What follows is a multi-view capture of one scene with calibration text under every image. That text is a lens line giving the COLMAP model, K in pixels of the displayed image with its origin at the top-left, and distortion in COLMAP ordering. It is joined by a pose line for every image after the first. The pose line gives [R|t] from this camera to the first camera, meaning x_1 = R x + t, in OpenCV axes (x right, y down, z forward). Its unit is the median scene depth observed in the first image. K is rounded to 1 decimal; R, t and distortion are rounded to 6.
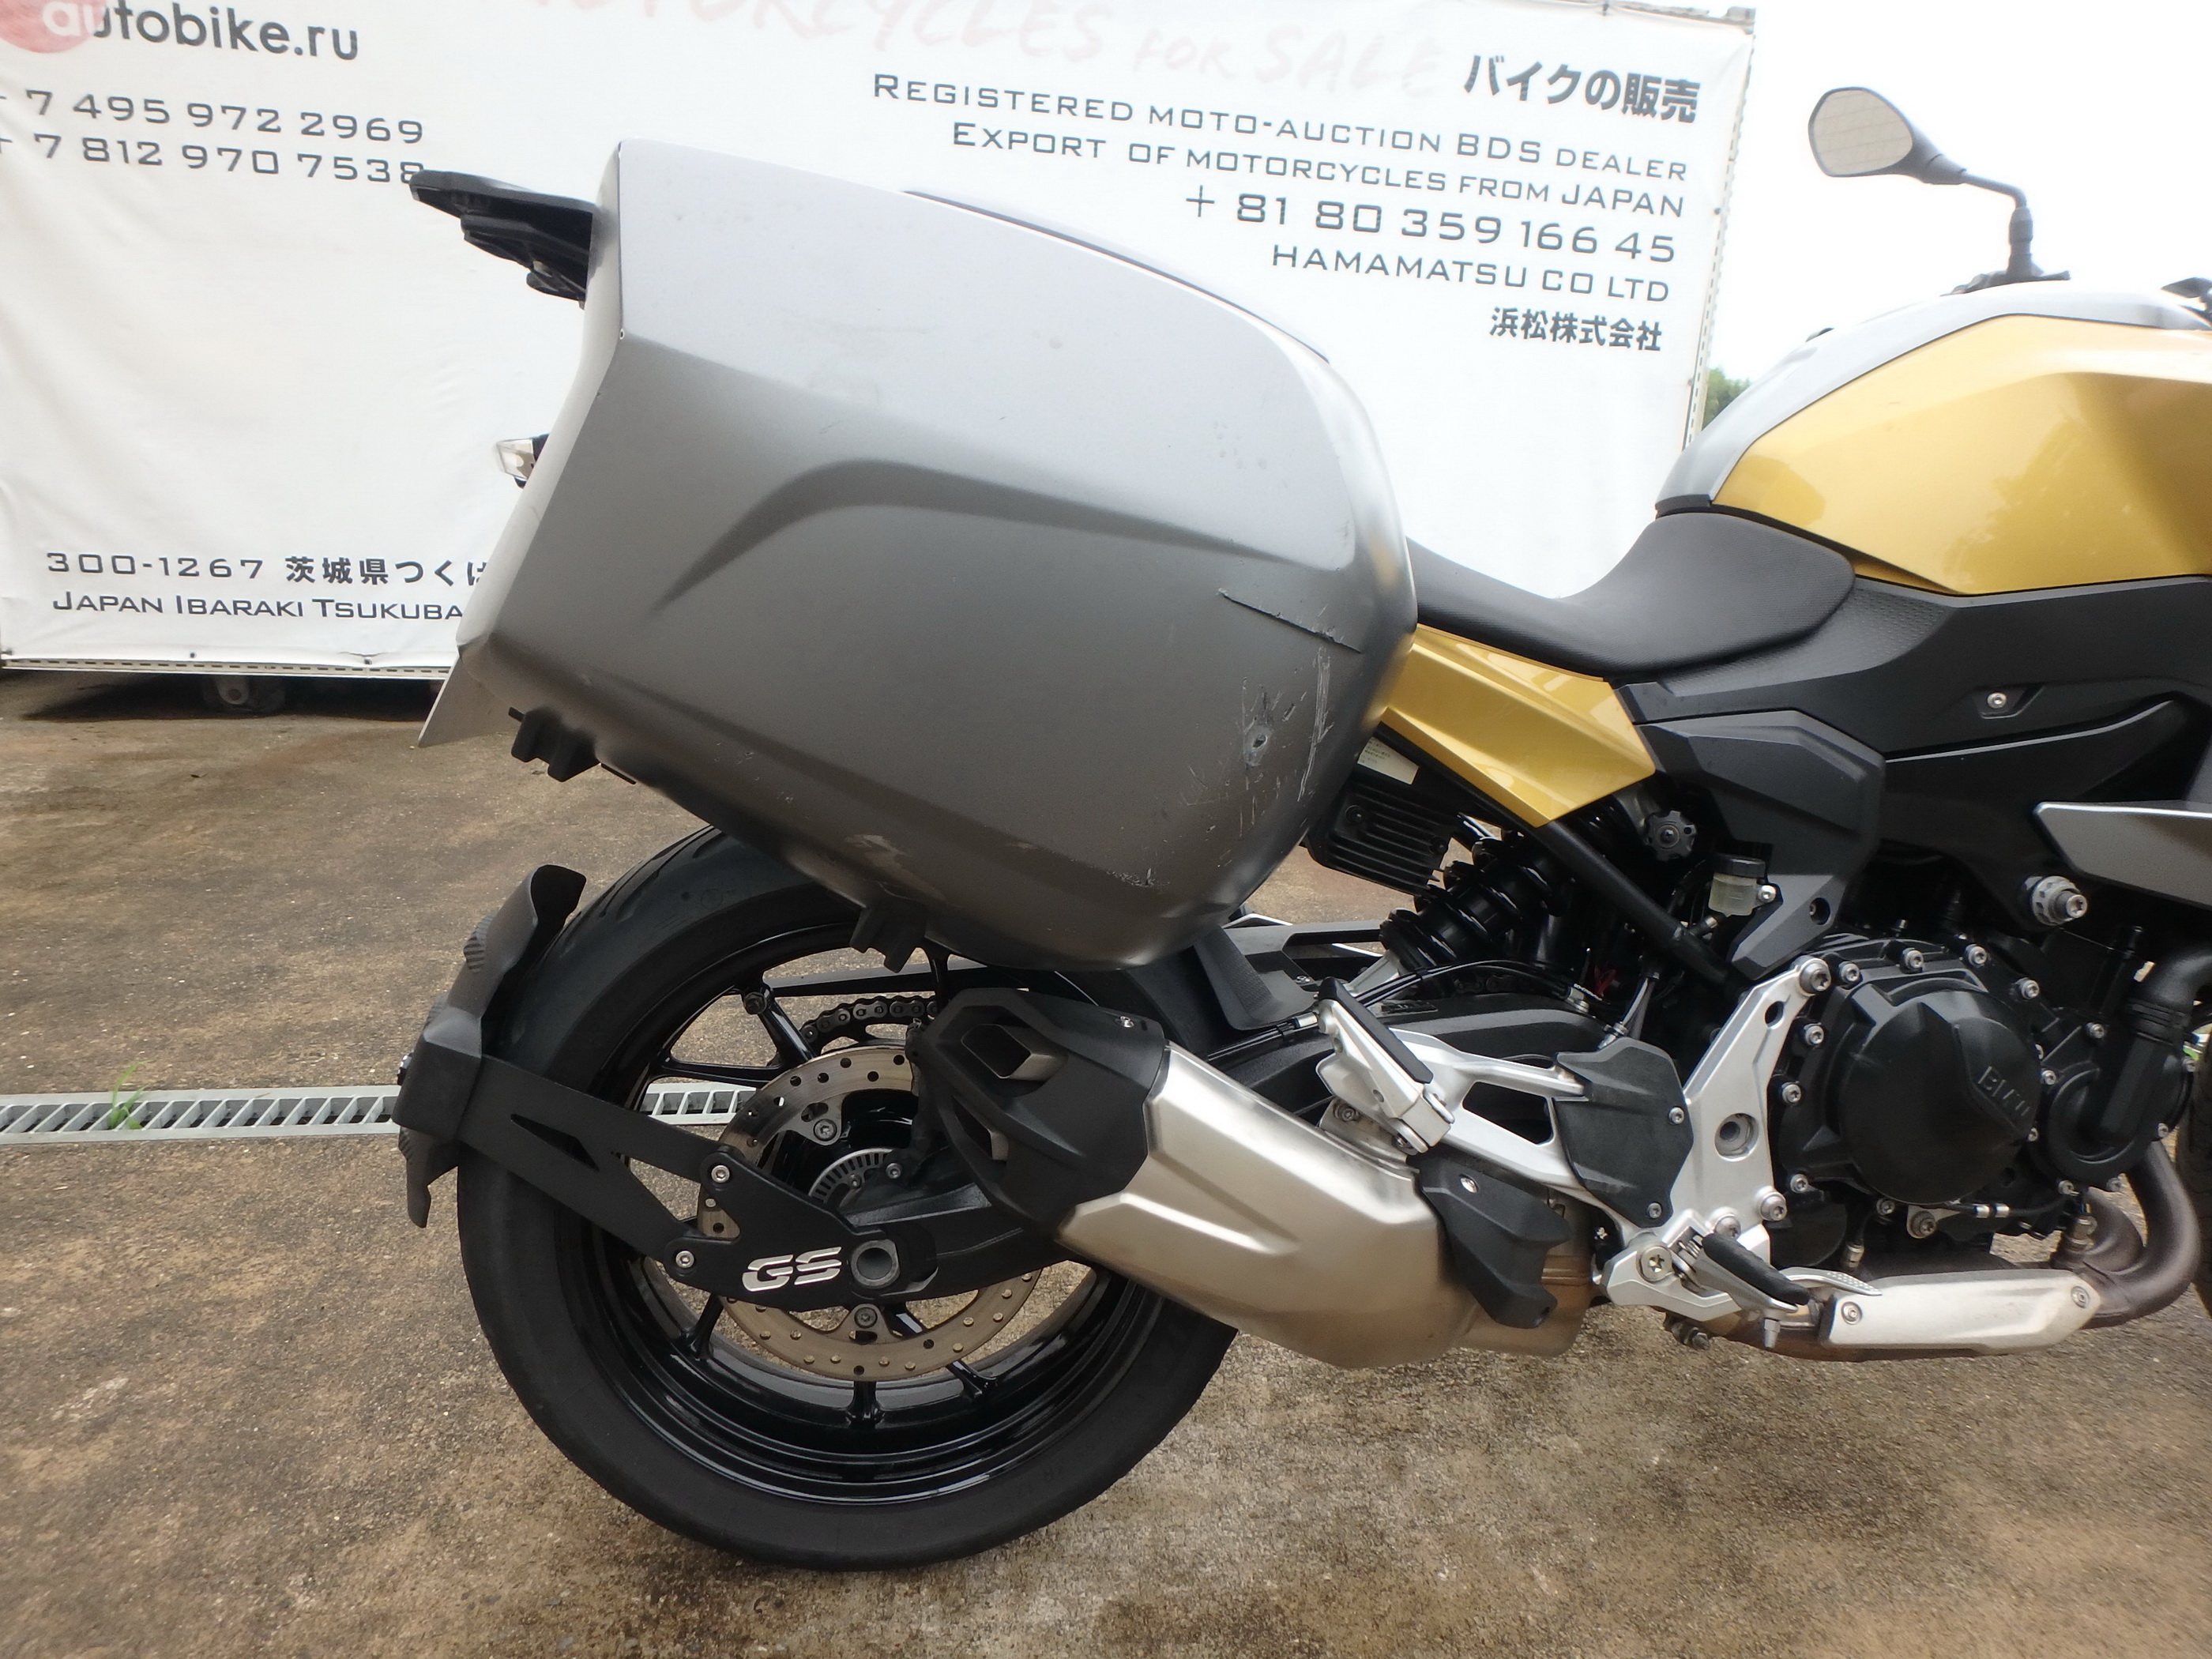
lens RADIAL K [[1413.2, 0, 1103.1], [0, 1413.2, 842.0], [0, 0, 1]] dist [-0.051551, 0.030017]
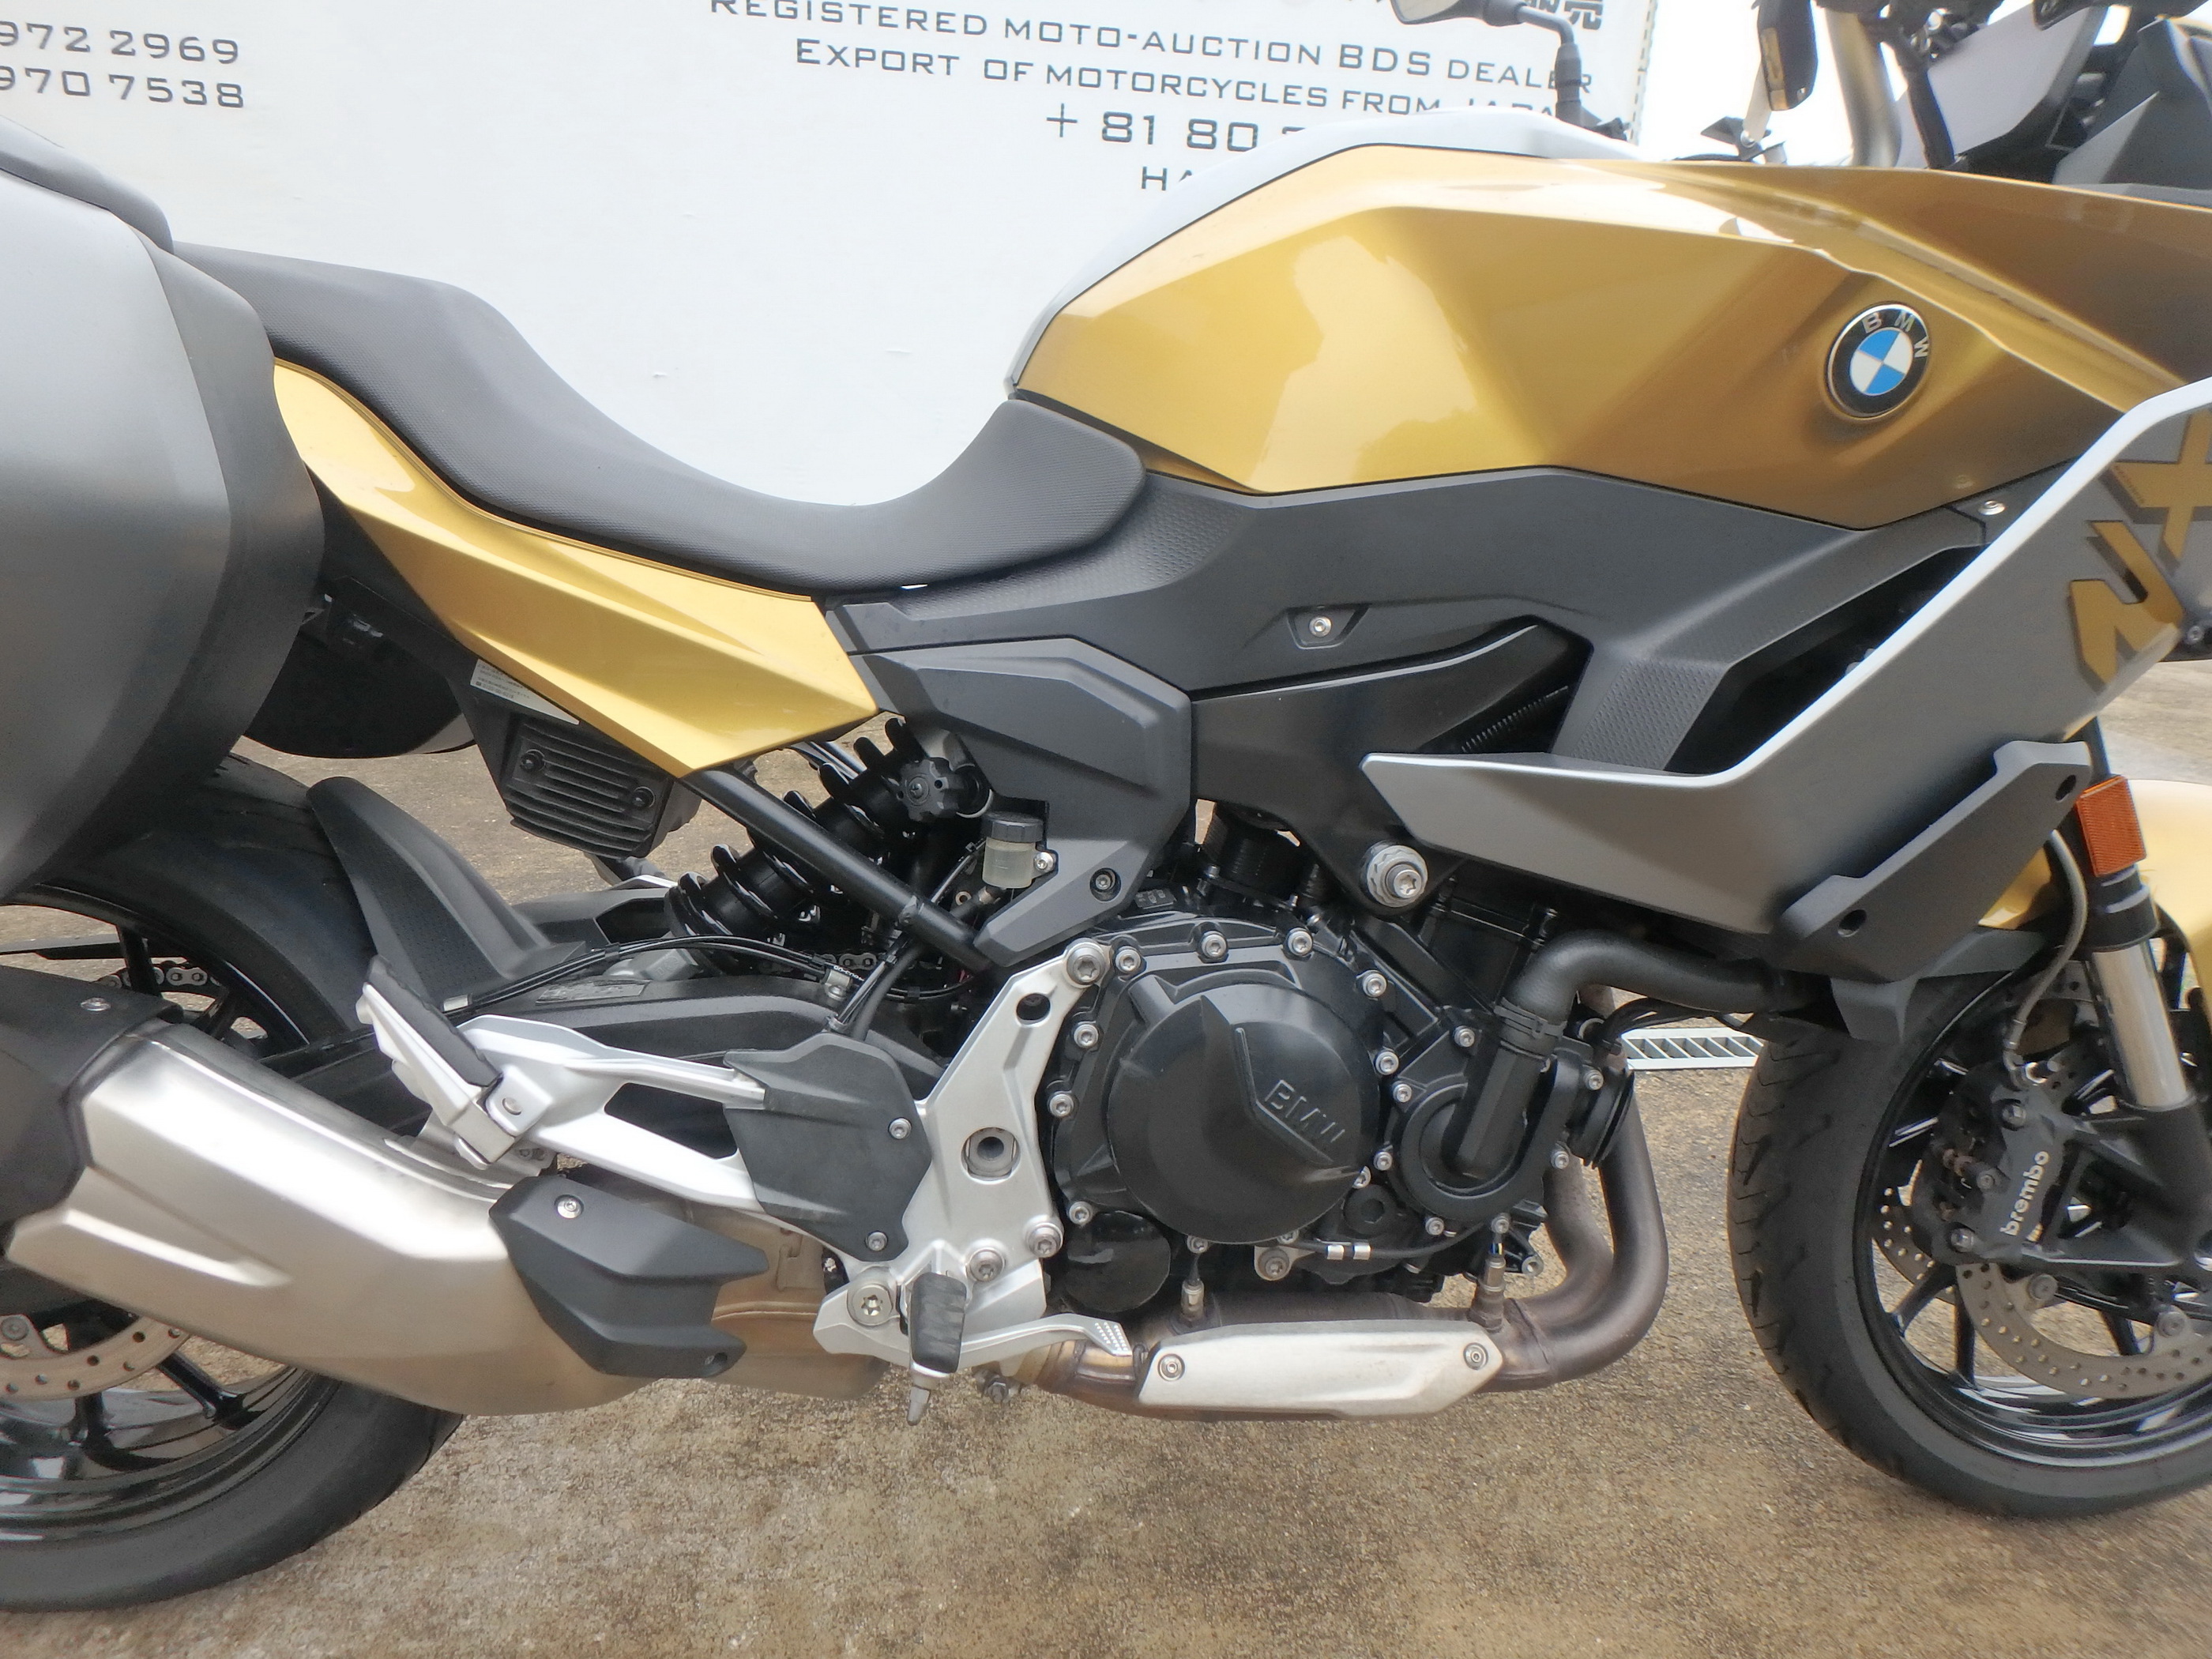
lens RADIAL K [[1405.8, 0, 1106.0], [0, 1405.8, 829.5], [0, 0, 1]] dist [-0.047250, 0.031015]
pose [[0.998972, 0.012805, -0.043477, 0.163091], [-0.011743, 0.999629, 0.024591, -0.000889], [0.043776, -0.024055, 0.998752, 0.052687]]
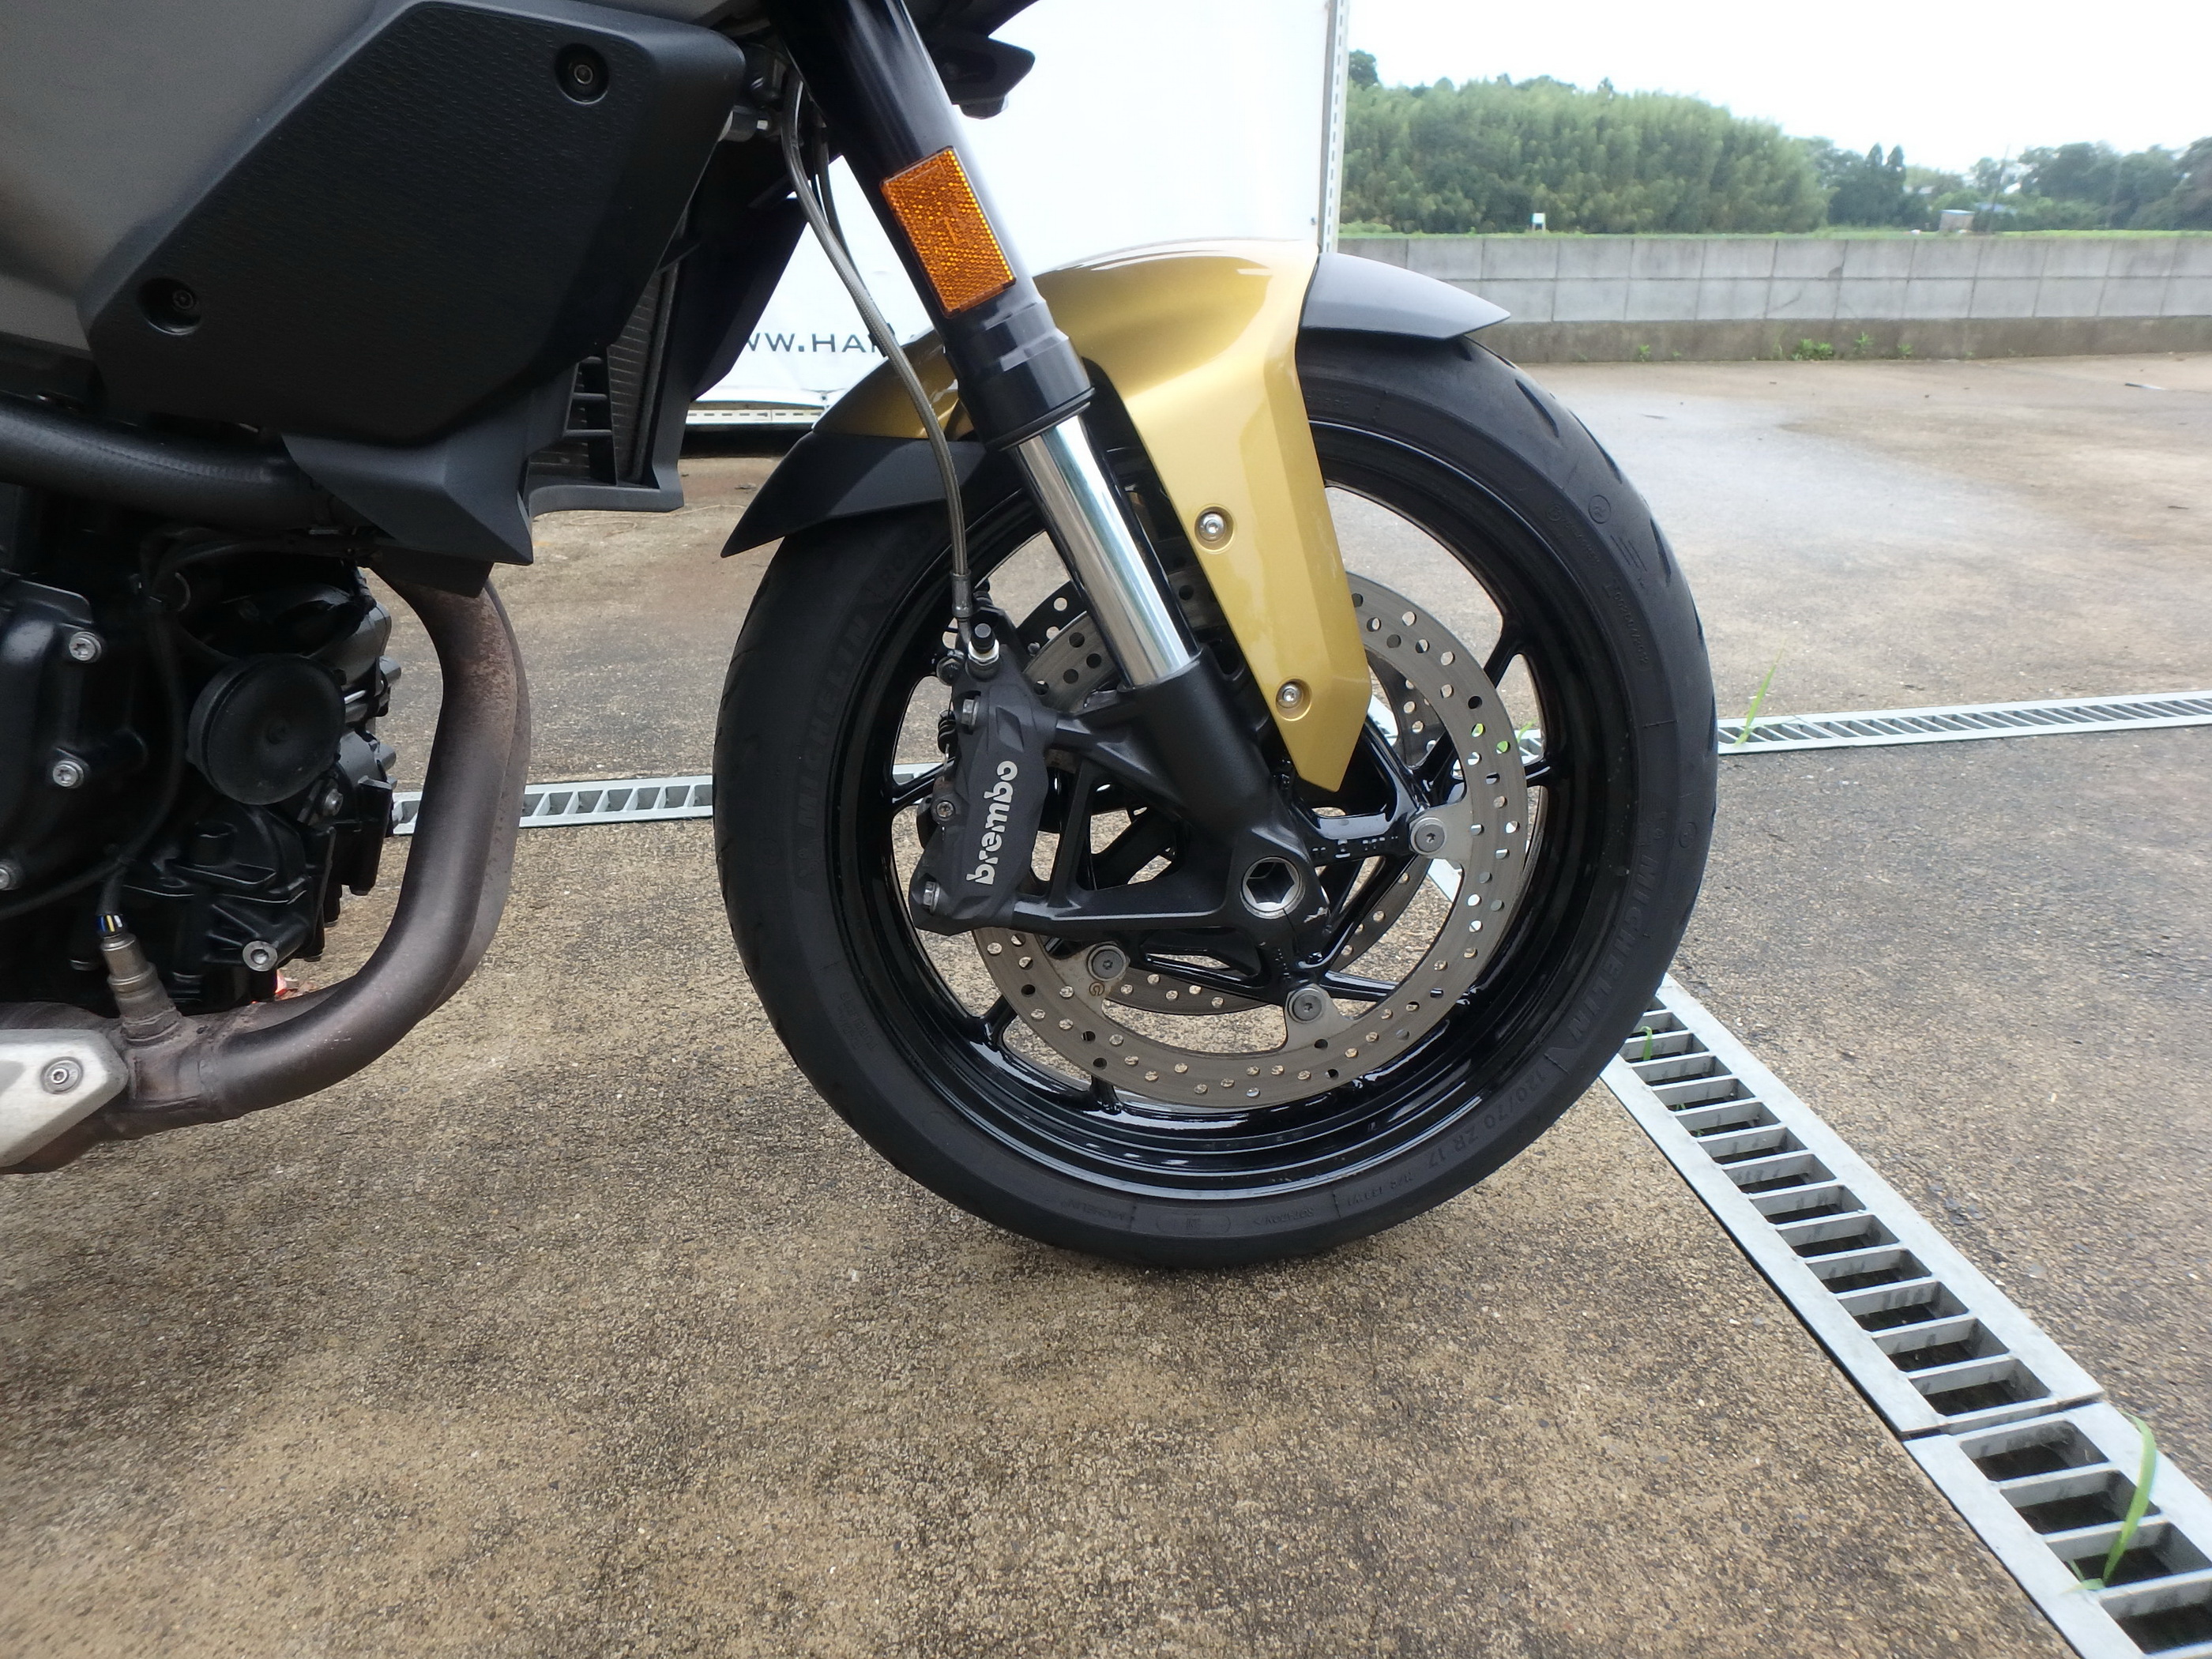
lens RADIAL K [[1411.4, 0, 1142.4], [0, 1411.4, 813.5], [0, 0, 1]] dist [-0.028731, 0.015627]
pose [[0.999102, -0.034869, -0.024075, 0.368645], [0.037830, 0.989977, 0.136069, 0.050913], [0.019089, -0.136858, 0.990407, 0.143474]]
